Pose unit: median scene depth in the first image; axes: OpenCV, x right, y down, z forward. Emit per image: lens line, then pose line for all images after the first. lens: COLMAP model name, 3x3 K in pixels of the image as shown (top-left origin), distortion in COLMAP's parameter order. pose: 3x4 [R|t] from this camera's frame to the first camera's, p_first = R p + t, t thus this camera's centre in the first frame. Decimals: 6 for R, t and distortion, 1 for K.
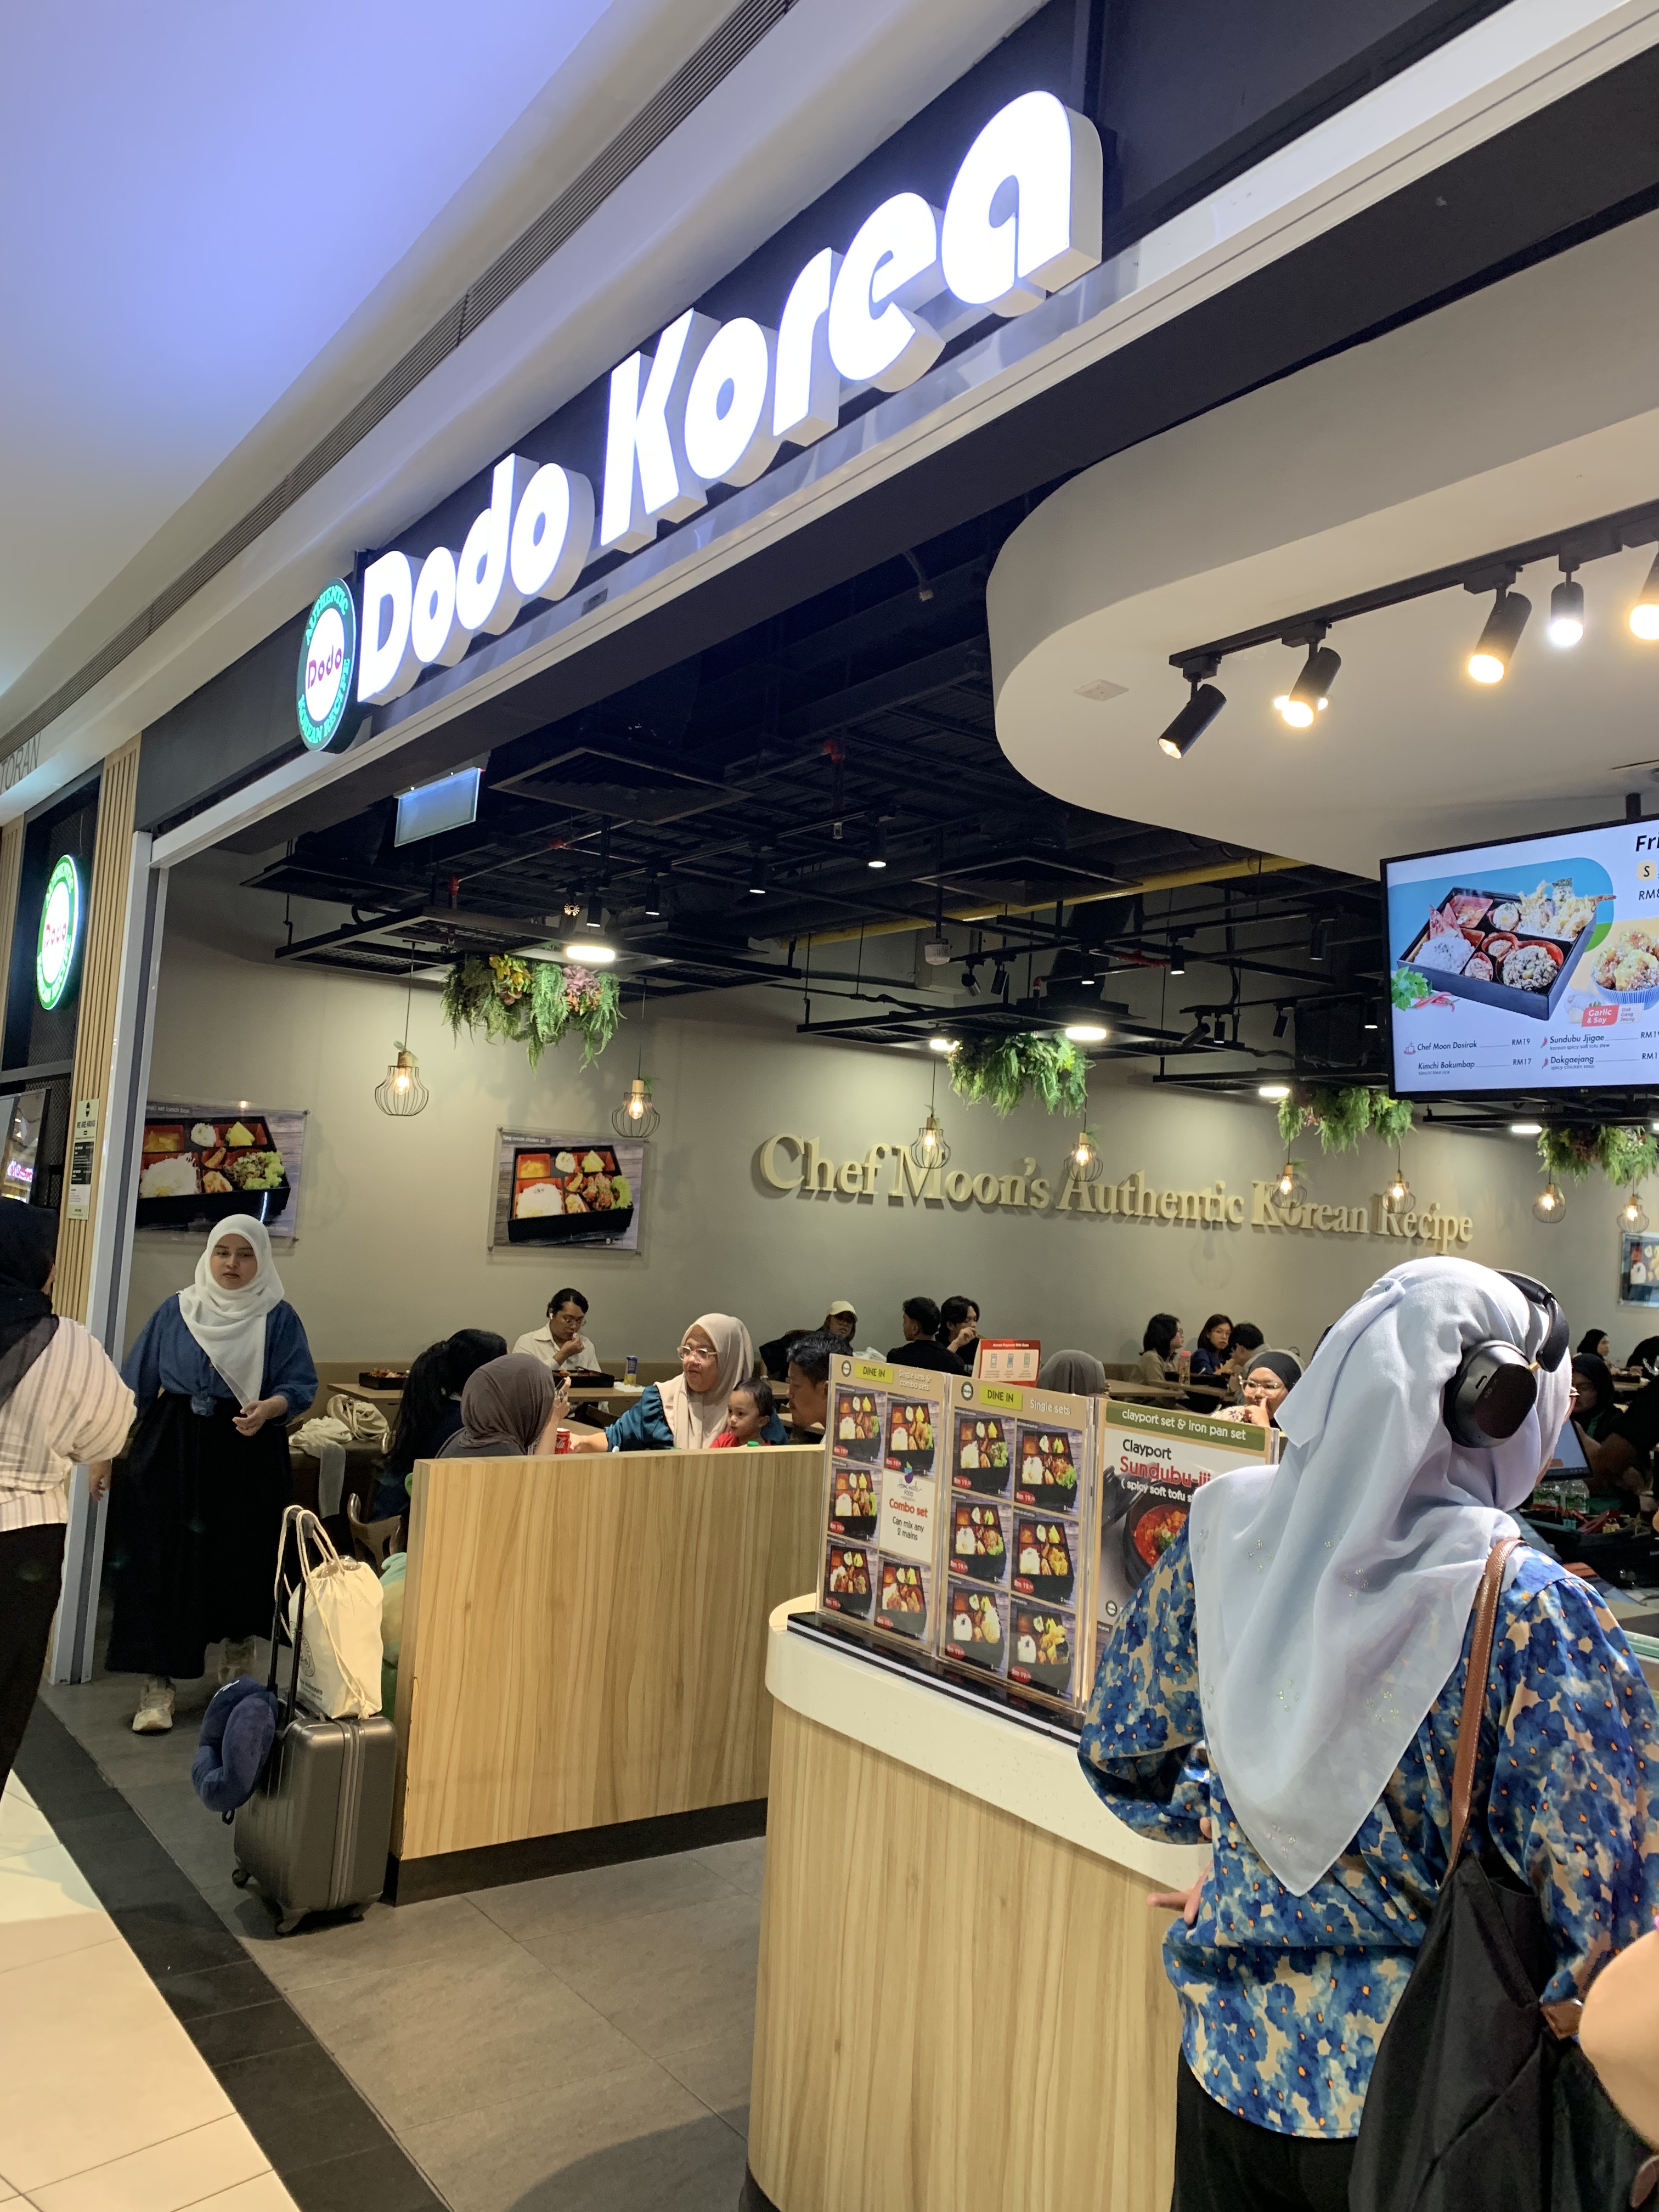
lens RADIAL K [[1686.7, 0, 865.9], [0, 1686.7, 1052.4], [0, 0, 1]] dist [0.060437, -0.070923]
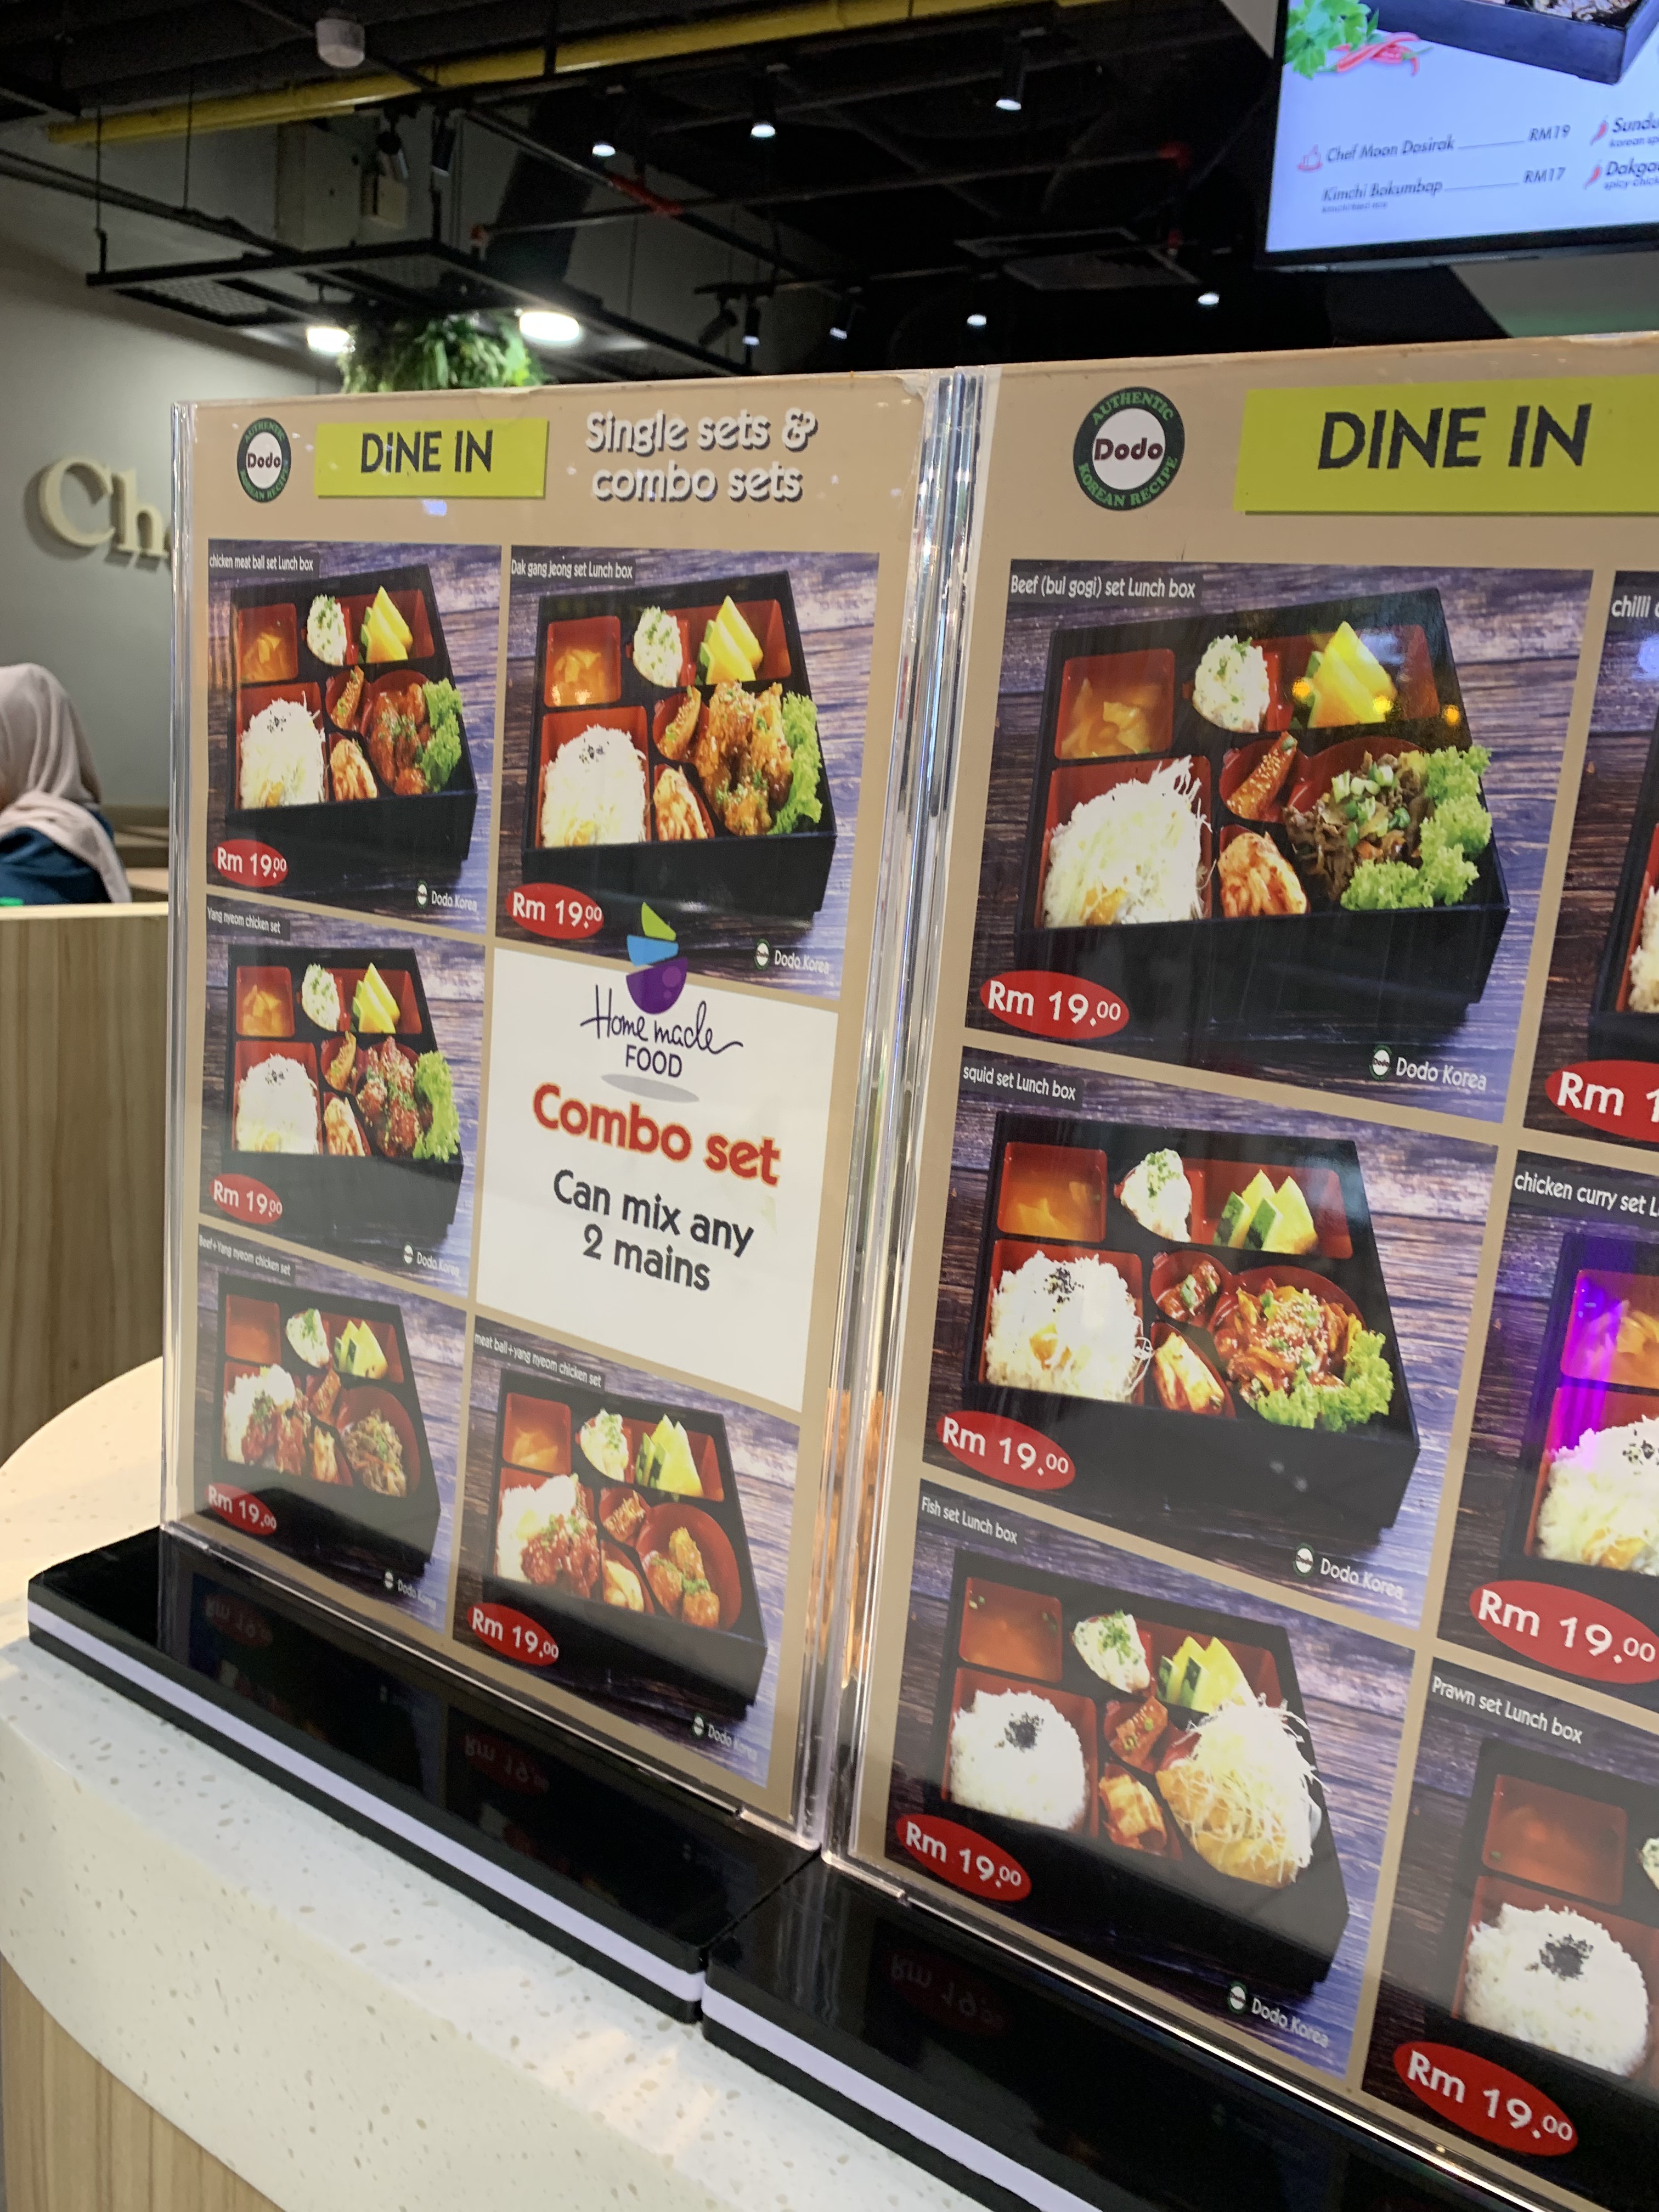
lens RADIAL K [[1686.7, 0, 865.9], [0, 1686.7, 1052.4], [0, 0, 1]] dist [0.060437, -0.070923]
pose [[0.934609, -0.041224, 0.353279, -0.019697], [-0.066967, 0.955101, 0.288612, 0.198551], [-0.349315, -0.293398, 0.889886, 0.805448]]
